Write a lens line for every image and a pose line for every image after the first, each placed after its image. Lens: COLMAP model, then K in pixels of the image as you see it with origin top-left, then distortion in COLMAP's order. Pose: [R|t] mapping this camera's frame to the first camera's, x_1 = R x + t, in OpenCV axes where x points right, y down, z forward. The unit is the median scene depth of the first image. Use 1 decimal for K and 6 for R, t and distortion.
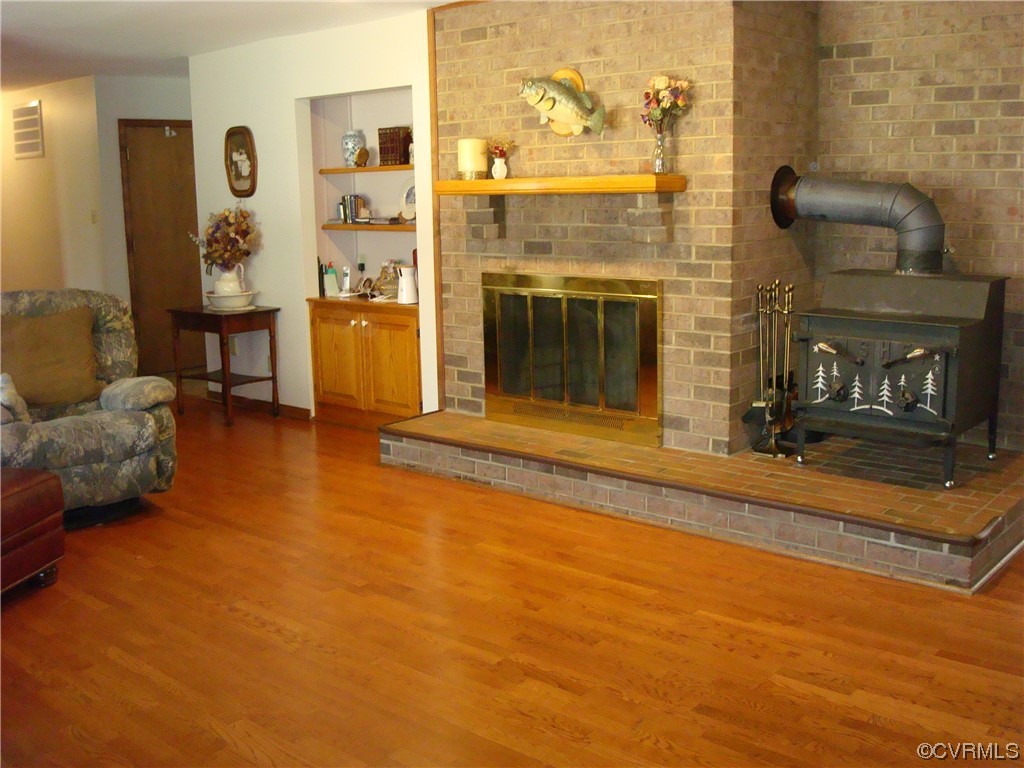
lens RADIAL K [[1087.4, 0, 512.0], [0, 1087.4, 384.0], [0, 0, 1]] dist [-0.061681, -0.163353]
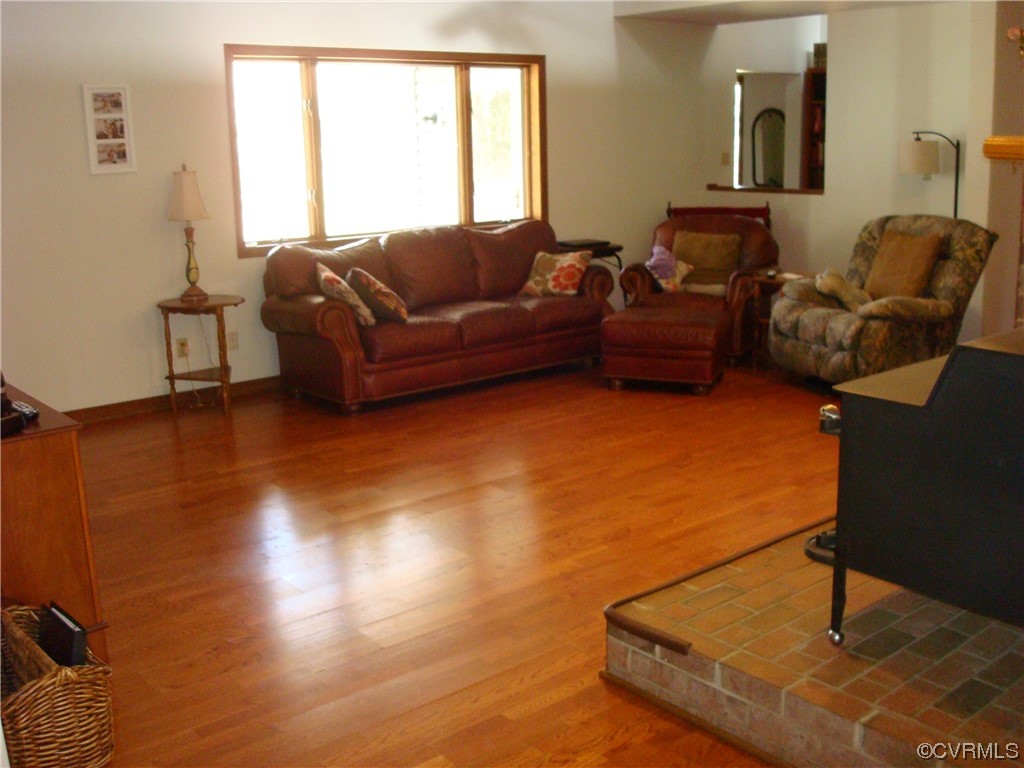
lens RADIAL K [[1087.4, 0, 512.0], [0, 1087.4, 384.0], [0, 0, 1]] dist [-0.061681, -0.163353]
pose [[-0.176019, 0.239591, -0.954785, 1.100428], [-0.160280, 0.950009, 0.267941, -0.202779], [0.971251, 0.200195, -0.128818, 0.945550]]
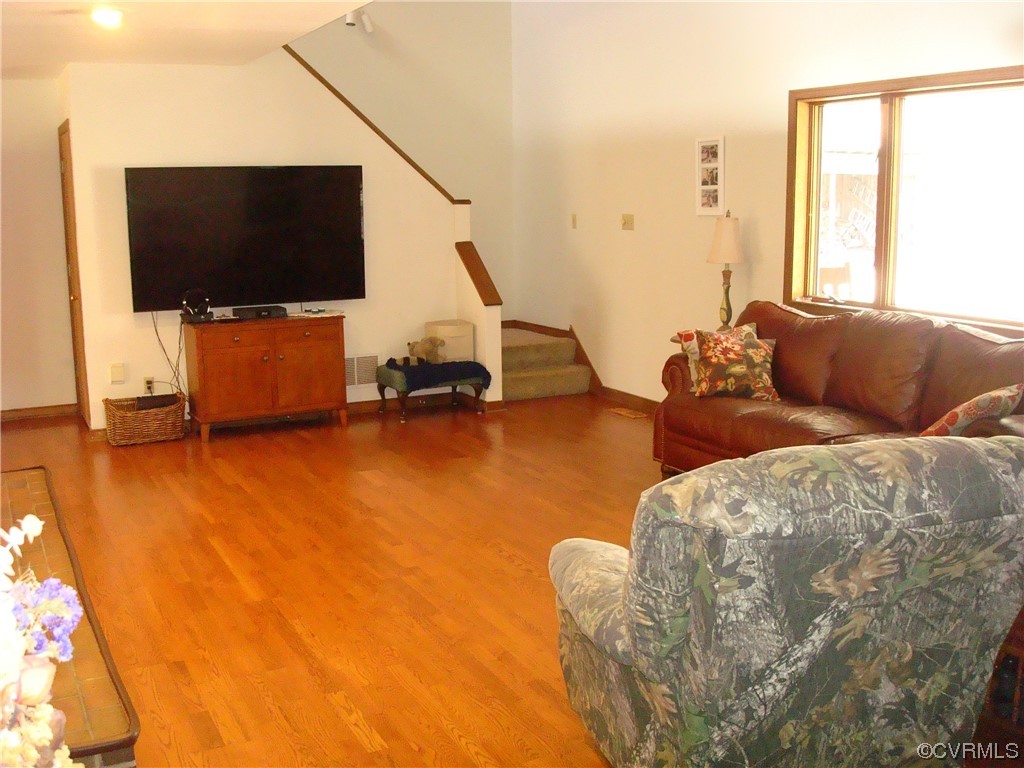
lens RADIAL K [[1087.4, 0, 512.0], [0, 1087.4, 384.0], [0, 0, 1]] dist [-0.061681, -0.163353]
pose [[-0.917763, -0.044310, 0.394649, -0.647424], [0.095410, 0.940048, 0.327423, -0.331704], [-0.385497, 0.338150, -0.858514, 1.821792]]
